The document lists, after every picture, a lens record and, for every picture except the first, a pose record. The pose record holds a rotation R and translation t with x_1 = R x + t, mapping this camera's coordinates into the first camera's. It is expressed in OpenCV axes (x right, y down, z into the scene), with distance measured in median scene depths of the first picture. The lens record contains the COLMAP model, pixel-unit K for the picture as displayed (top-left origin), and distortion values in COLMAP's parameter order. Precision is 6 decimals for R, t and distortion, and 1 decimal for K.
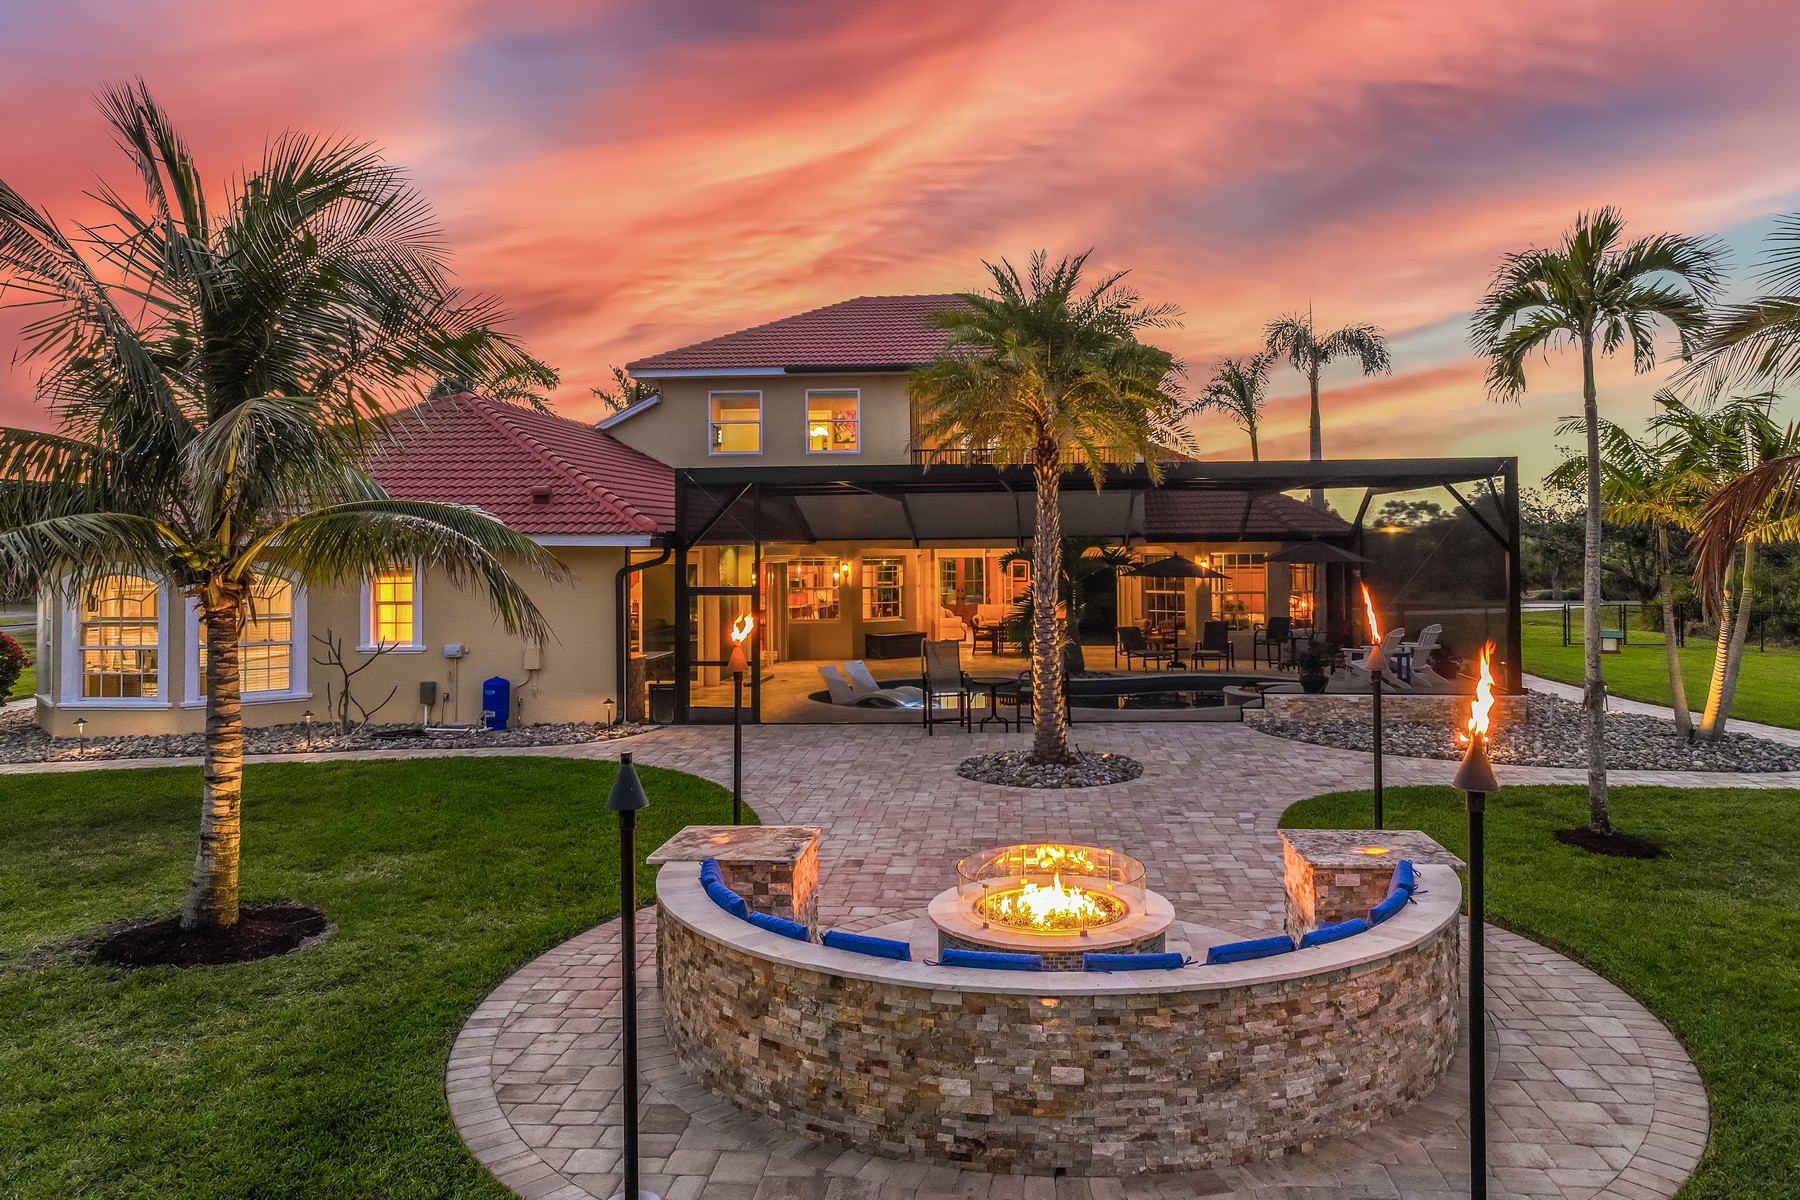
lens RADIAL K [[1191.8, 0, 926.5], [0, 1191.8, 598.0], [0, 0, 1]] dist [0.003443, 0.000254]
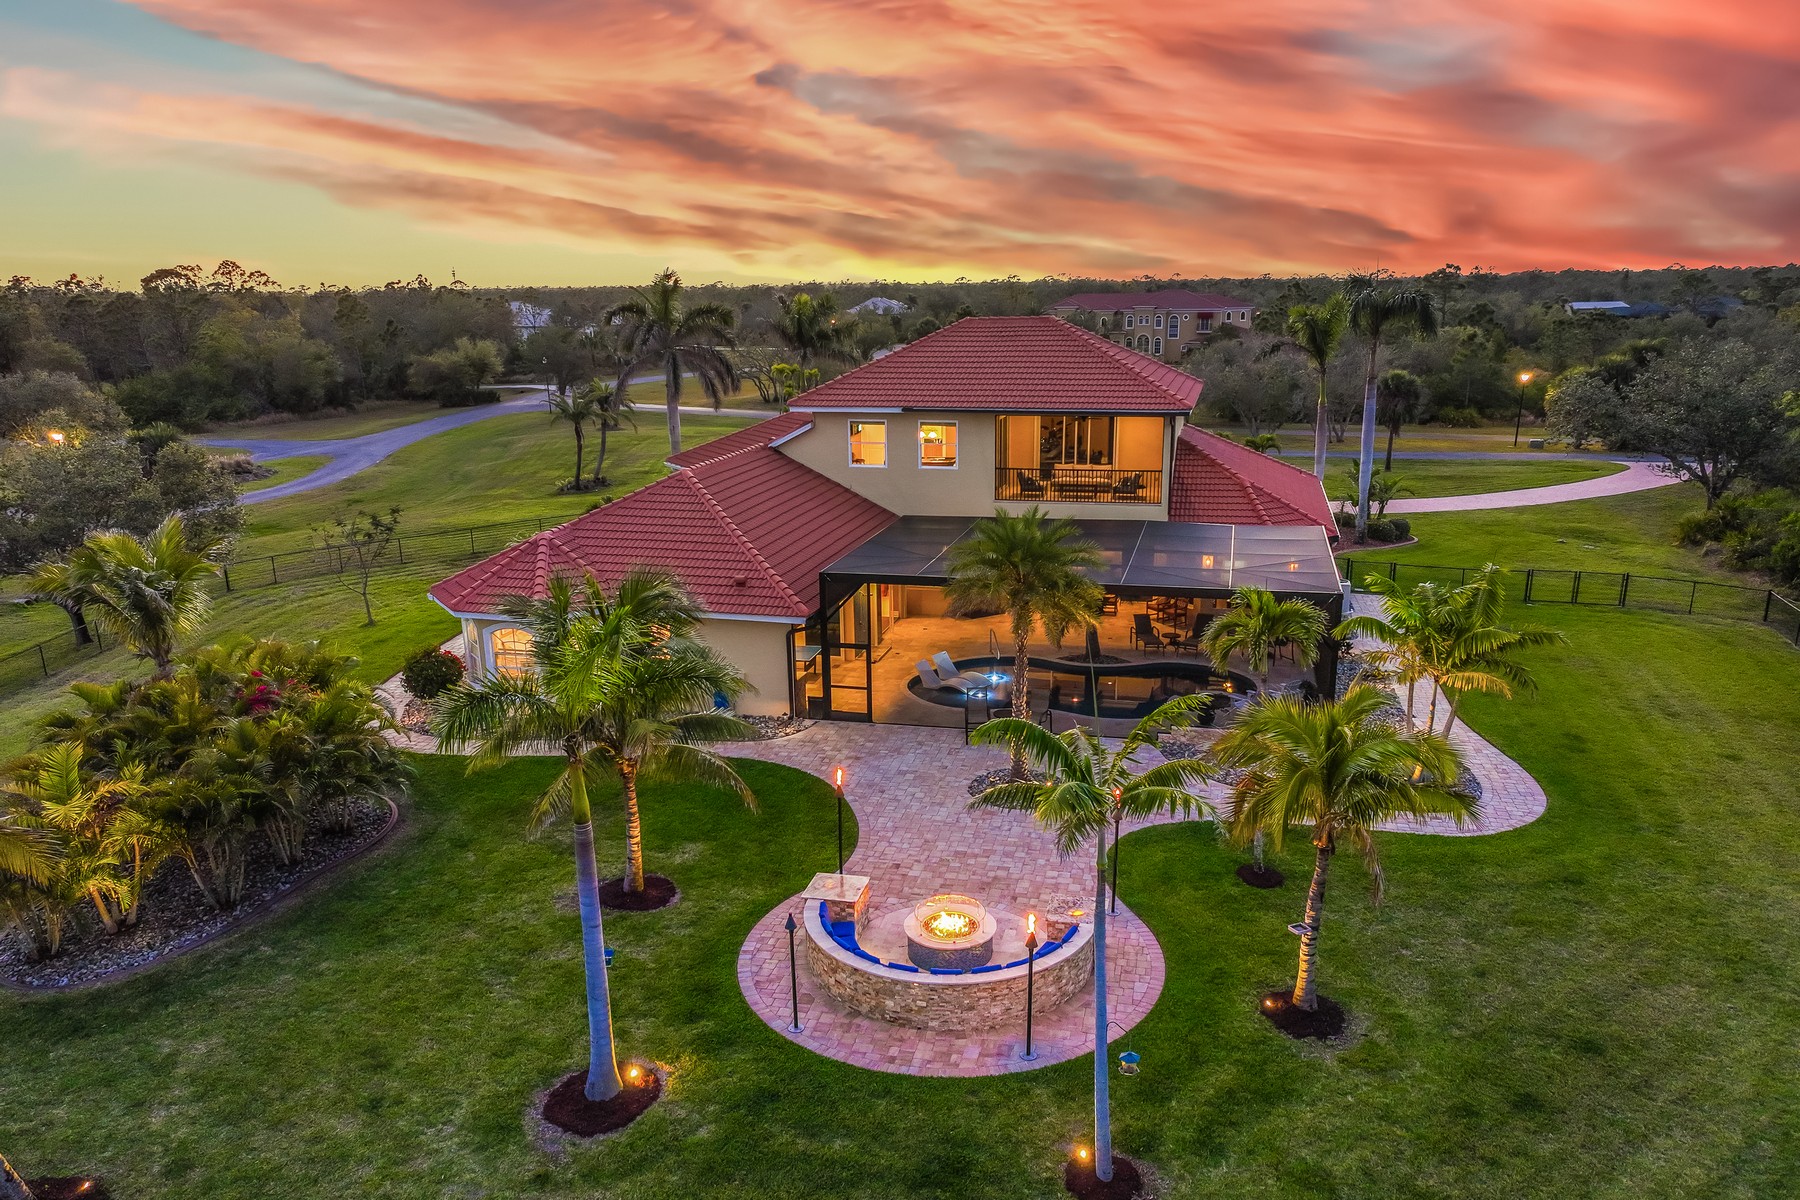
lens RADIAL K [[1282.1, 0, 910.9], [0, 1282.1, 694.1], [0, 0, 1]] dist [-0.002618, -0.001736]
pose [[0.986486, 0.046842, -0.157004, 0.514387], [0.004647, 0.949875, 0.312595, -1.301415], [0.163777, -0.309100, 0.936821, -1.770154]]
